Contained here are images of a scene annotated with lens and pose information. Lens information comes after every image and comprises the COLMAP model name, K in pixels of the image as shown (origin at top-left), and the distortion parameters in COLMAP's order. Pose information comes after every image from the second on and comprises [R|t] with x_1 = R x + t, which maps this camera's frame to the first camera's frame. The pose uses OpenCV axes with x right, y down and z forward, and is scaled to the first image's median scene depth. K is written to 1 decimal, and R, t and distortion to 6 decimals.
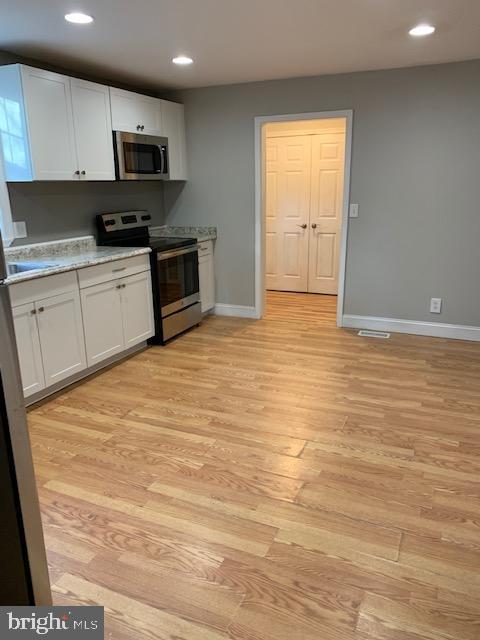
lens RADIAL K [[491.6, 0, 239.7], [0, 491.6, 321.8], [0, 0, 1]] dist [0.028106, -0.013033]
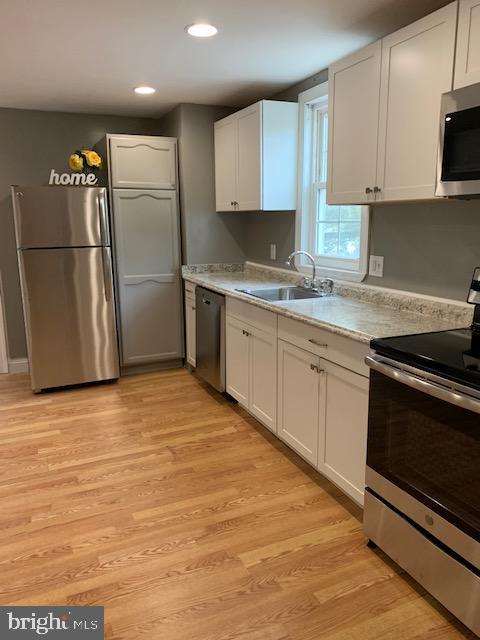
lens RADIAL K [[491.6, 0, 242.9], [0, 491.6, 317.2], [0, 0, 1]] dist [0.028106, -0.013033]
pose [[-0.662646, 0.169529, -0.729493, 0.299317], [-0.182361, 0.908204, 0.376710, -0.393707], [0.726391, 0.382656, -0.570903, 1.417257]]
